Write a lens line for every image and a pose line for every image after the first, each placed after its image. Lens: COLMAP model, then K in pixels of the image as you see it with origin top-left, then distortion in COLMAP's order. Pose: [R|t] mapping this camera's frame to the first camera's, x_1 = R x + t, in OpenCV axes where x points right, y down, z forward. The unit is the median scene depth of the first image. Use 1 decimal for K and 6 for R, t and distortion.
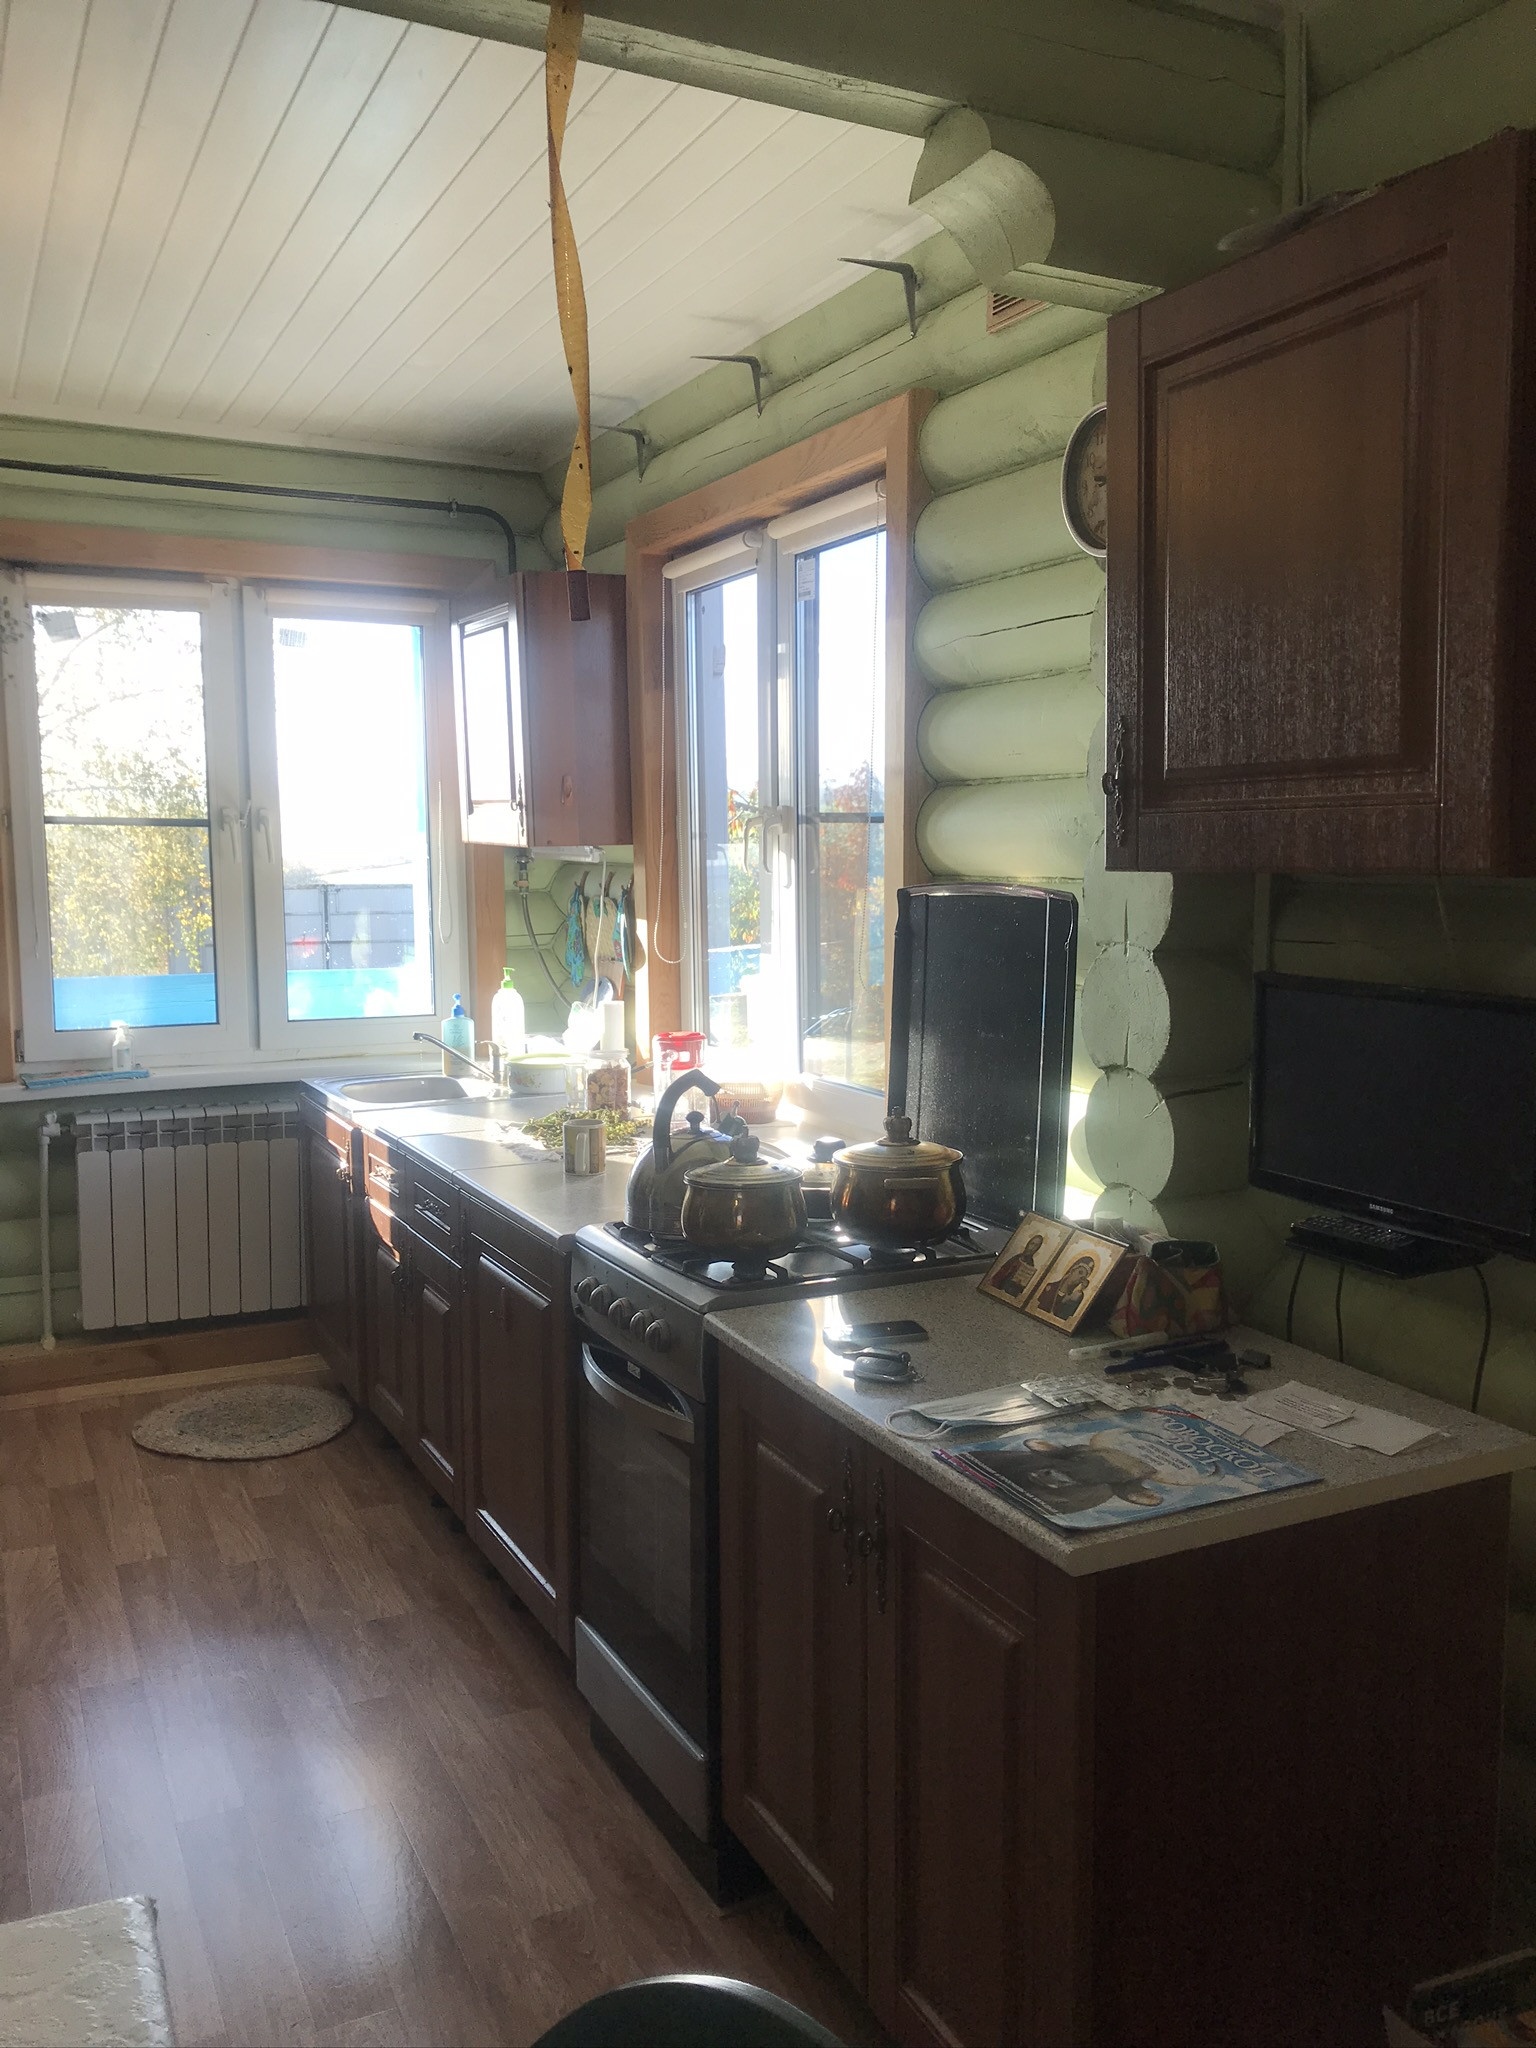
lens RADIAL K [[1676.0, 0, 768.9], [0, 1676.0, 993.6], [0, 0, 1]] dist [0.040045, -0.055637]
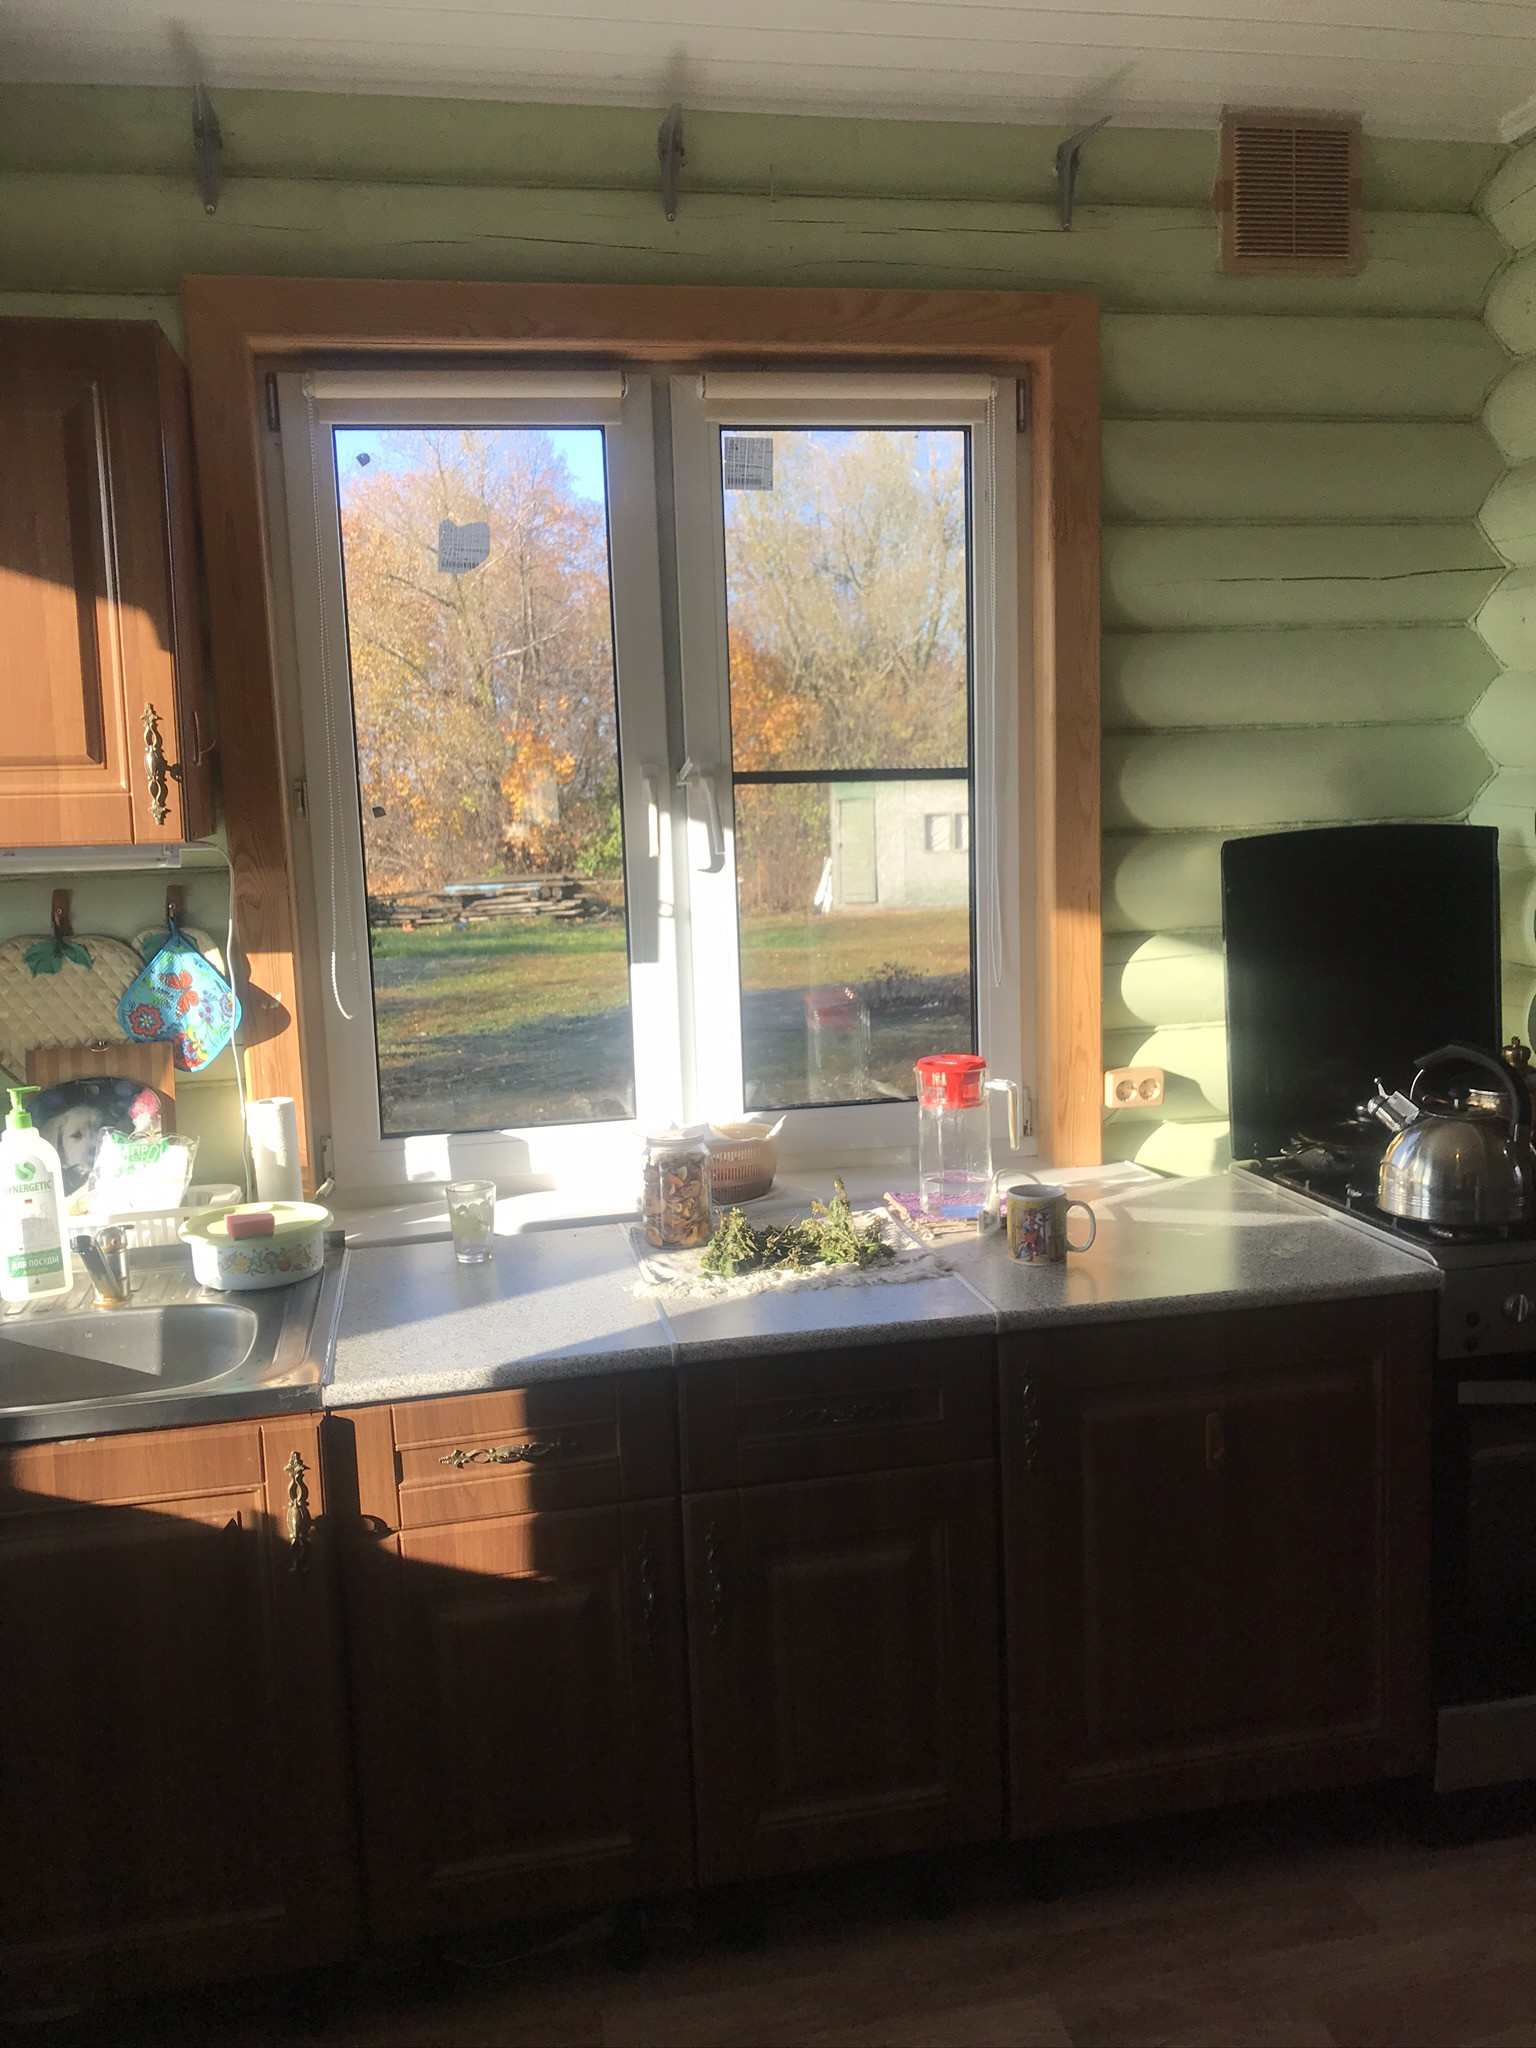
lens RADIAL K [[1676.0, 0, 768.9], [0, 1676.0, 993.6], [0, 0, 1]] dist [0.040045, -0.055637]
pose [[0.276653, -0.120507, 0.953384, -0.859353], [0.117908, 0.988867, 0.090778, -0.090795], [-0.953709, 0.087298, 0.287782, 0.938486]]
